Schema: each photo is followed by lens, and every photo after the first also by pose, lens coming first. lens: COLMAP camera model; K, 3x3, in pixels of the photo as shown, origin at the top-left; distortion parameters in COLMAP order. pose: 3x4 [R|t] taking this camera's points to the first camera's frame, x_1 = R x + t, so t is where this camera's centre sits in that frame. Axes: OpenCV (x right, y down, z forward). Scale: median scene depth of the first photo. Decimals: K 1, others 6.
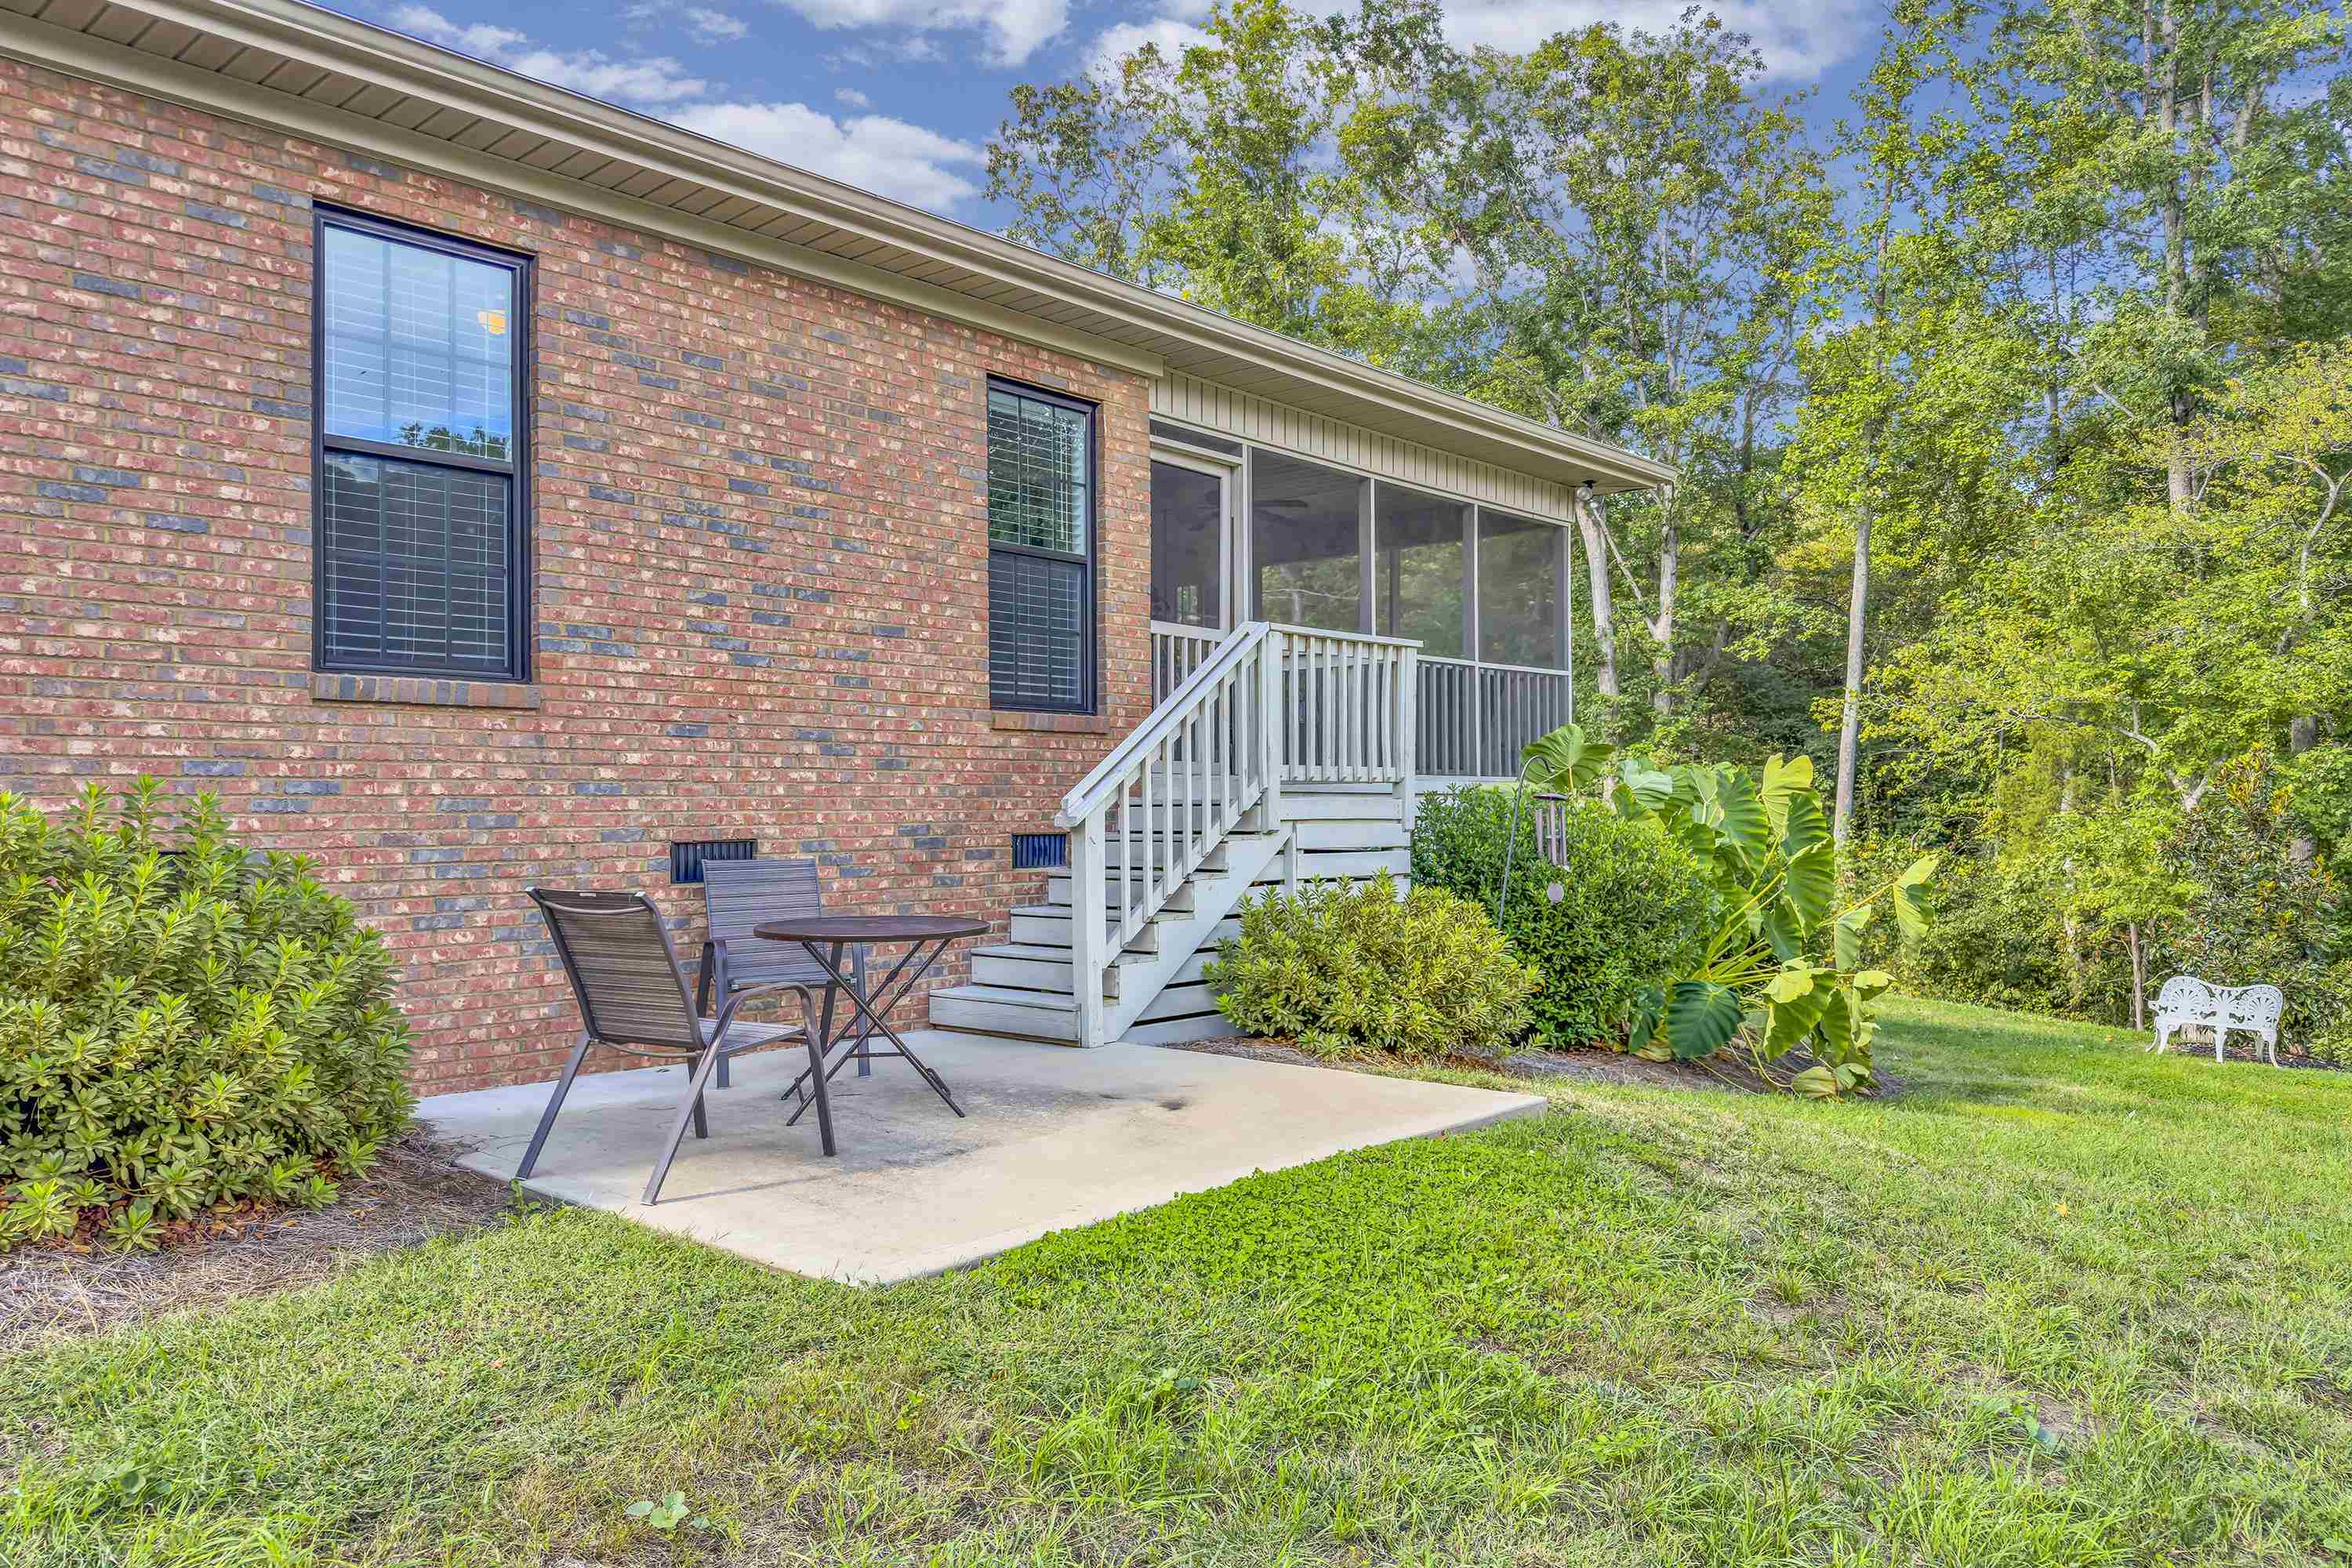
lens RADIAL K [[1655.9, 0, 1172.2], [0, 1655.9, 801.4], [0, 0, 1]] dist [0.002738, -0.000988]
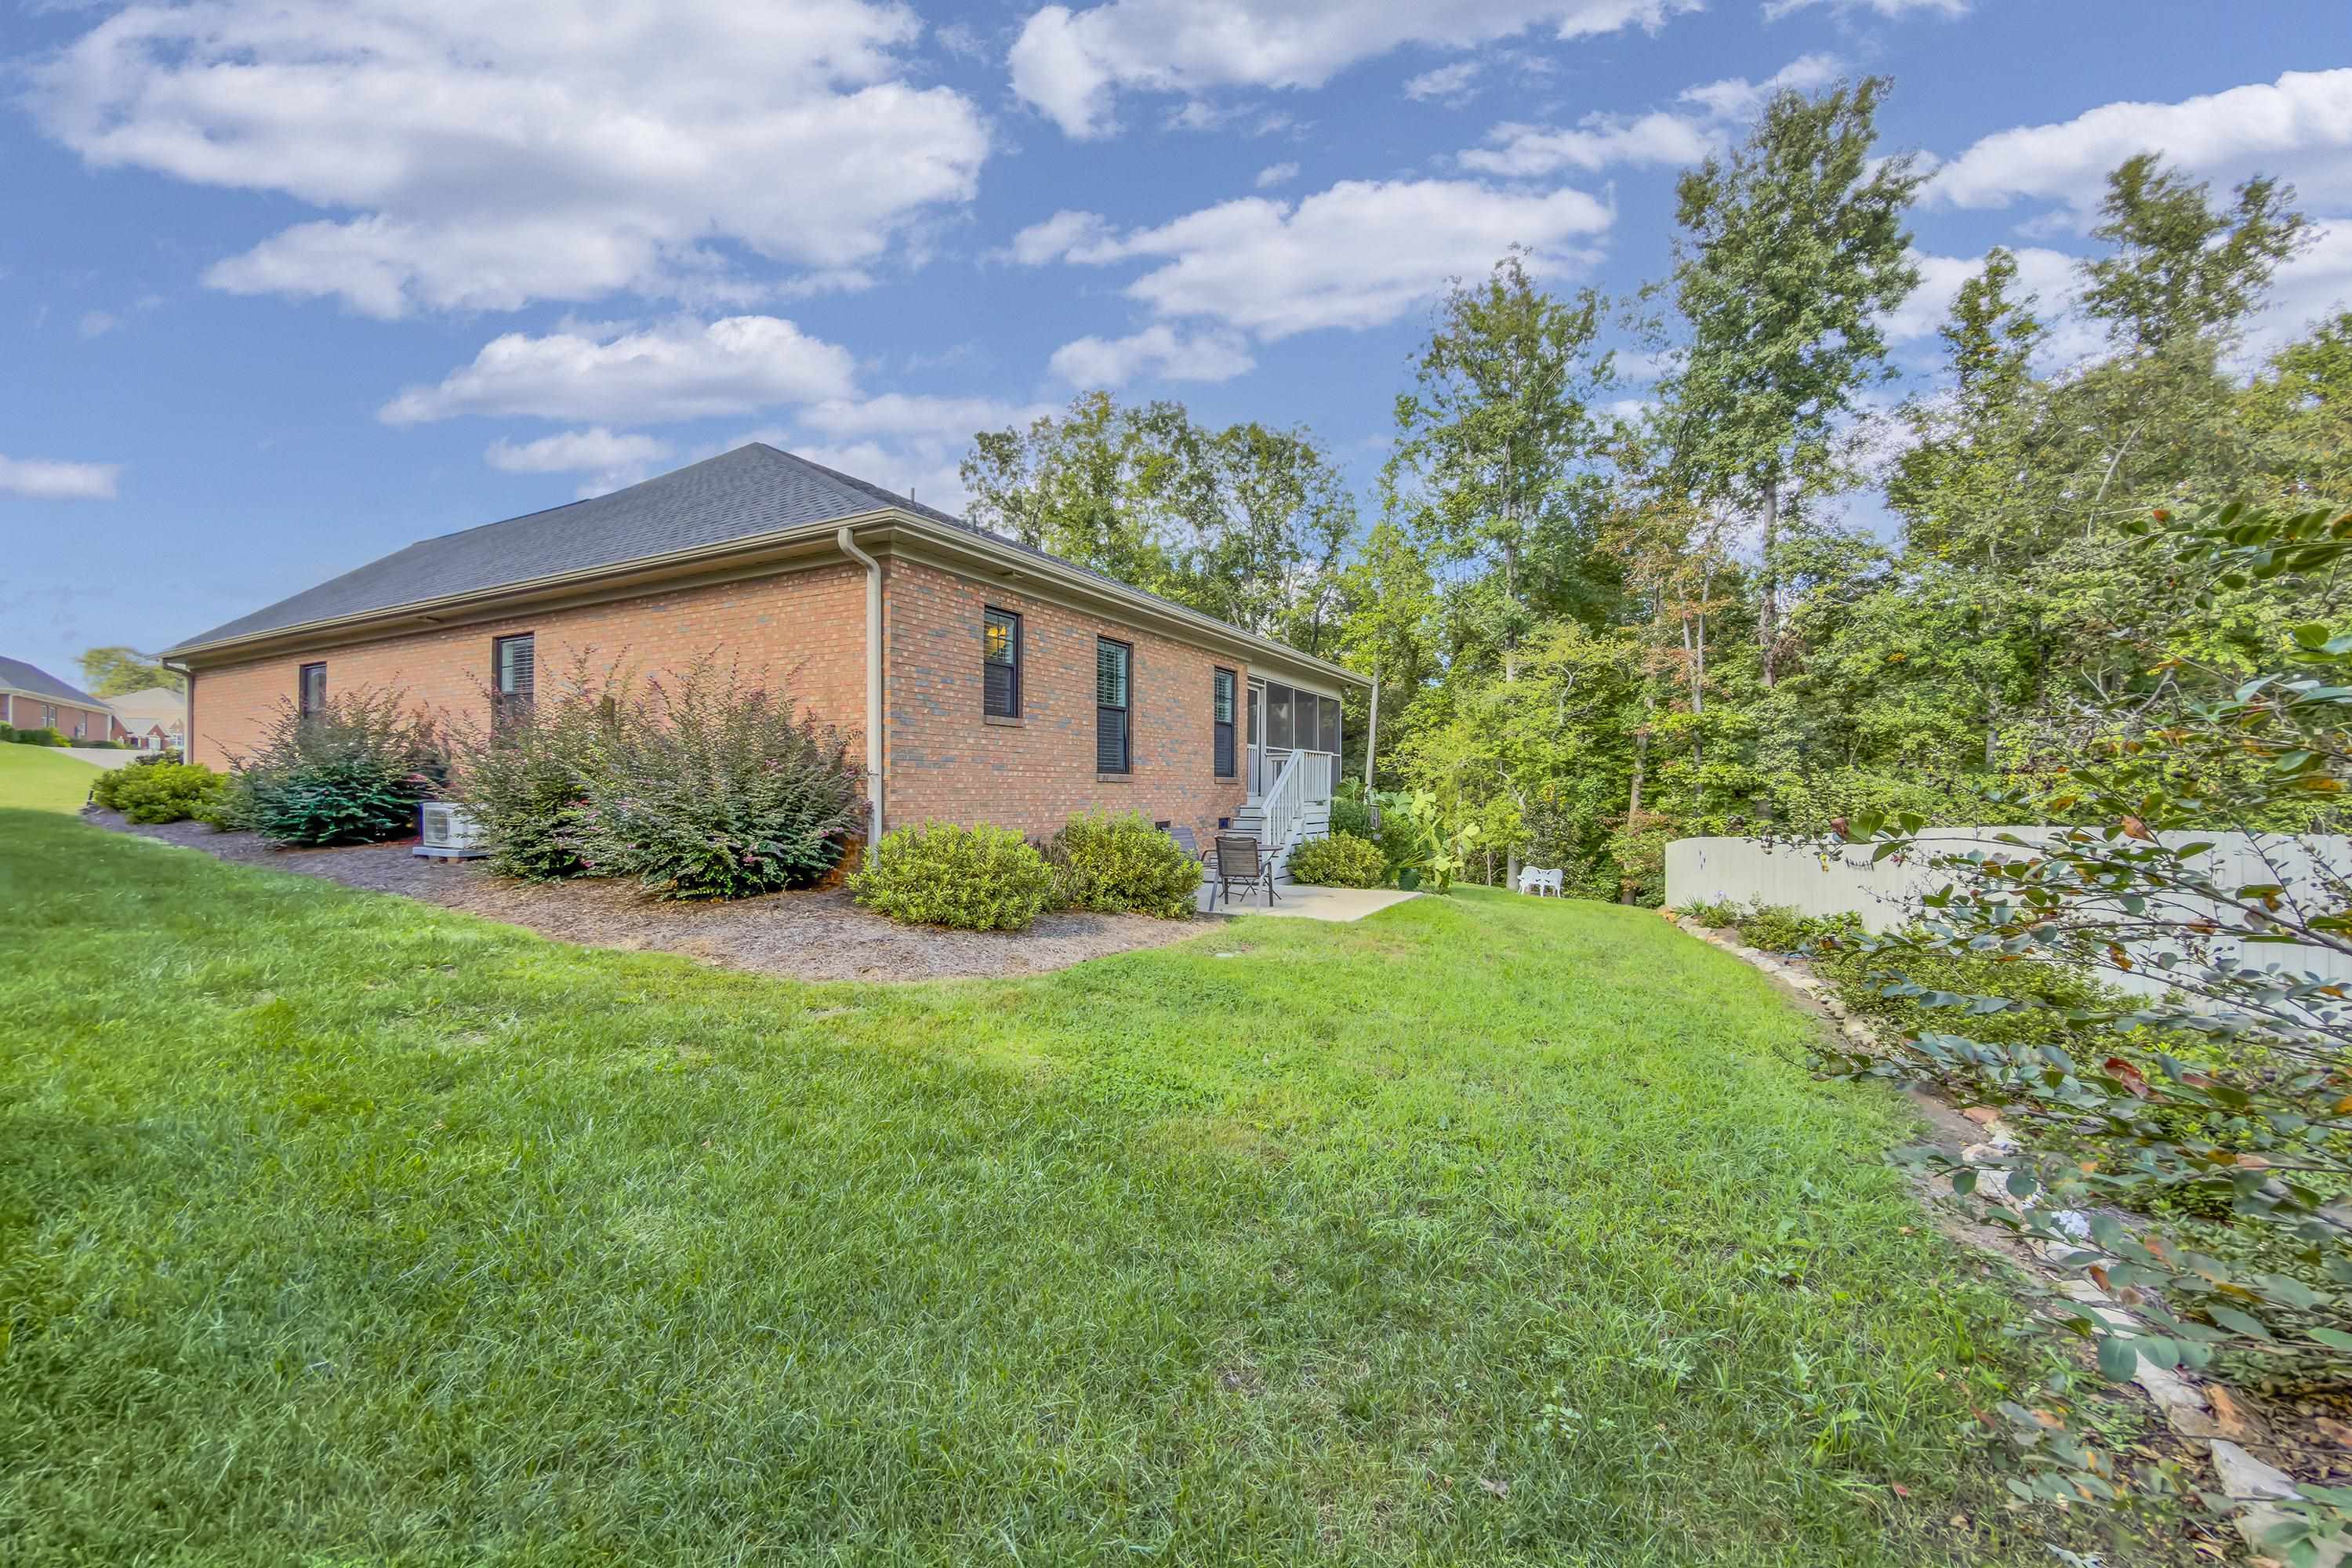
lens RADIAL K [[966.8, 0, 1186.6], [0, 966.8, 773.4], [0, 0, 1]] dist [-0.000529, -0.000042]
pose [[0.965206, 0.011694, 0.261229, -0.262750], [-0.008844, 0.999888, -0.012083, -0.017383], [-0.261341, 0.009352, 0.965201, -0.289926]]
